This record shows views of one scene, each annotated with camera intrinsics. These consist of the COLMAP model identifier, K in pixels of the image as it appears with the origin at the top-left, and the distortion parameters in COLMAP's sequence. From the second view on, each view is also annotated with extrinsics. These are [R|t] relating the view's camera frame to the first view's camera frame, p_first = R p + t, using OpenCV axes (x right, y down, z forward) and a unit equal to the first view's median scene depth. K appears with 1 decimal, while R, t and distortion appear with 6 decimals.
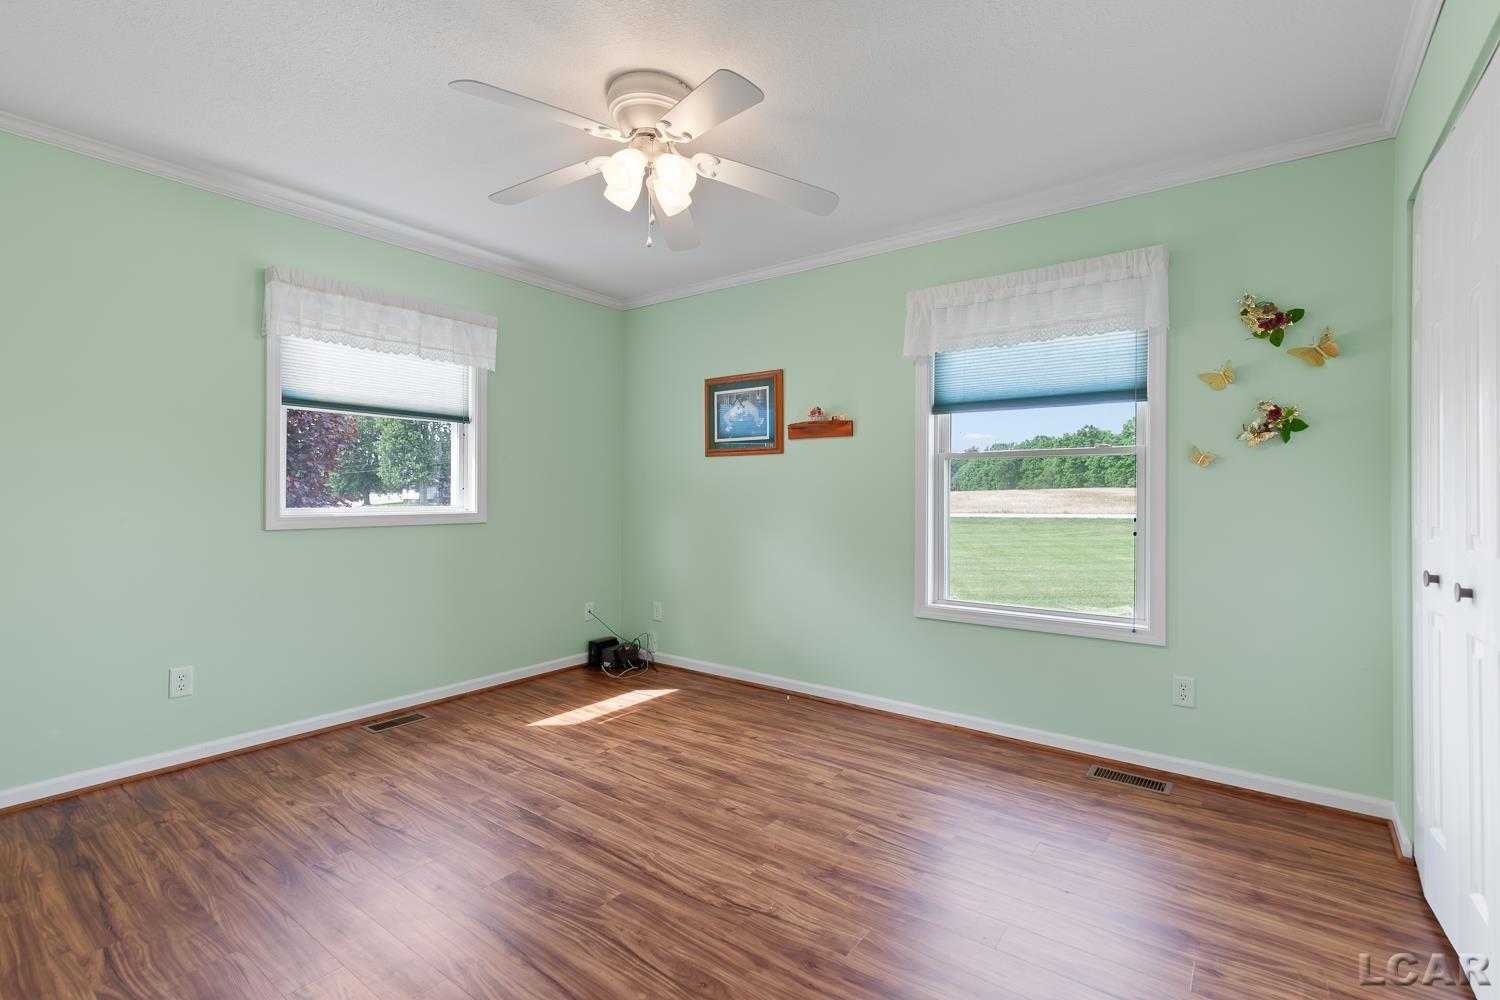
lens RADIAL K [[678.4, 0, 746.6], [0, 678.4, 494.6], [0, 0, 1]] dist [0.001003, 0.000011]
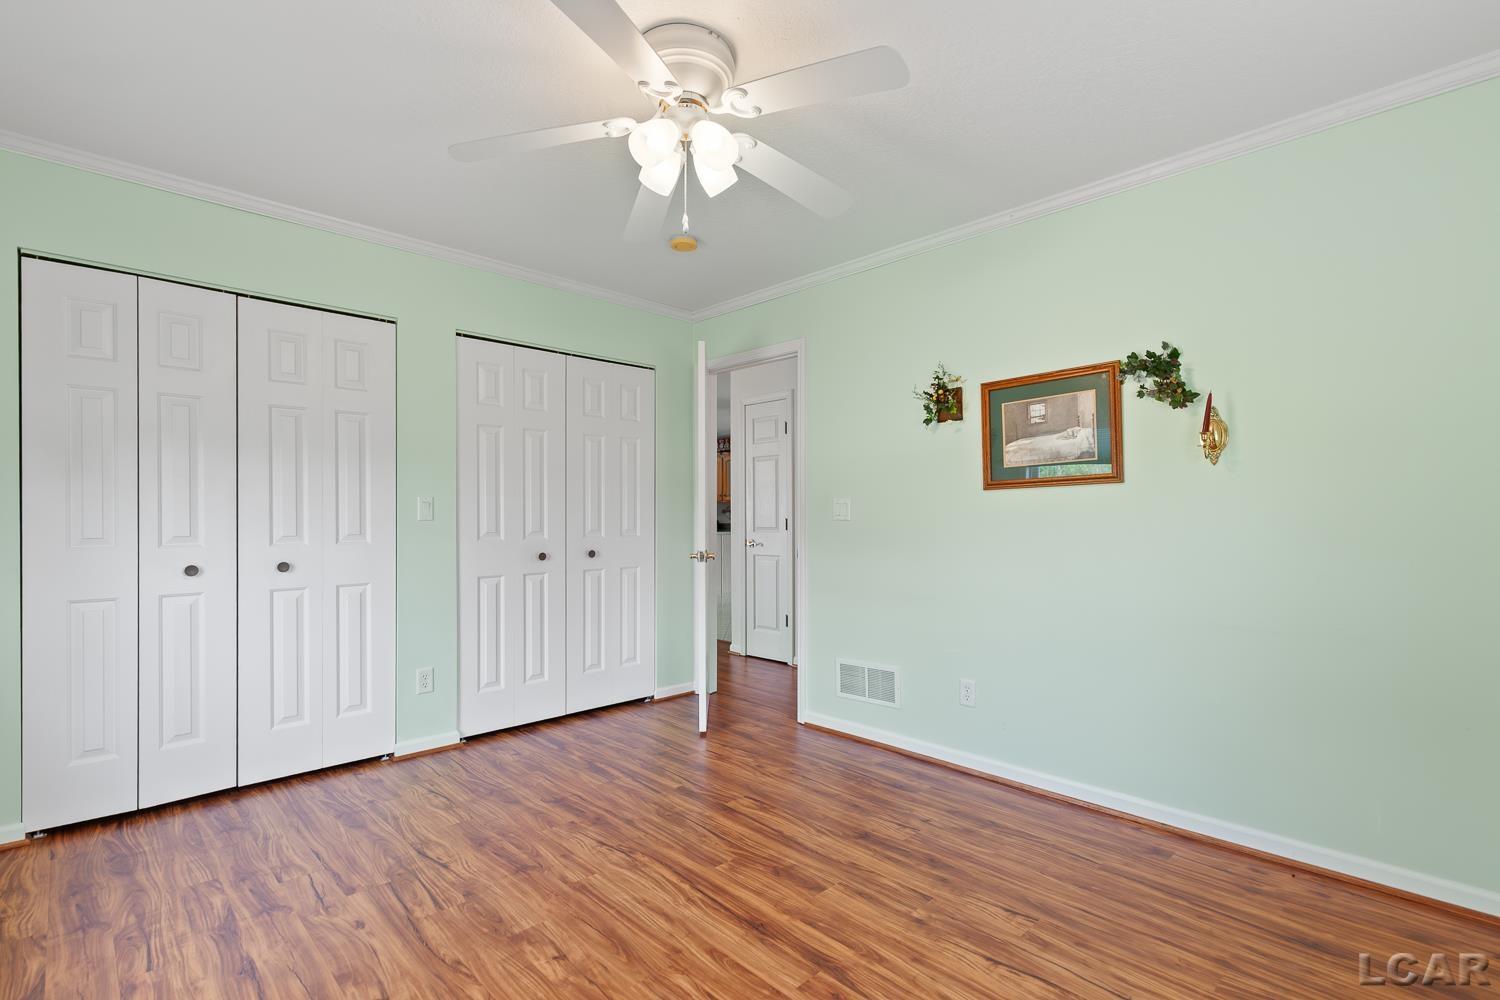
lens RADIAL K [[678.4, 0, 746.6], [0, 678.4, 494.6], [0, 0, 1]] dist [0.001003, 0.000011]
pose [[-0.985789, -0.001373, 0.167985, -0.377437], [-0.006473, 0.999535, -0.029814, -0.005631], [-0.167866, -0.030478, -0.985339, 1.884868]]
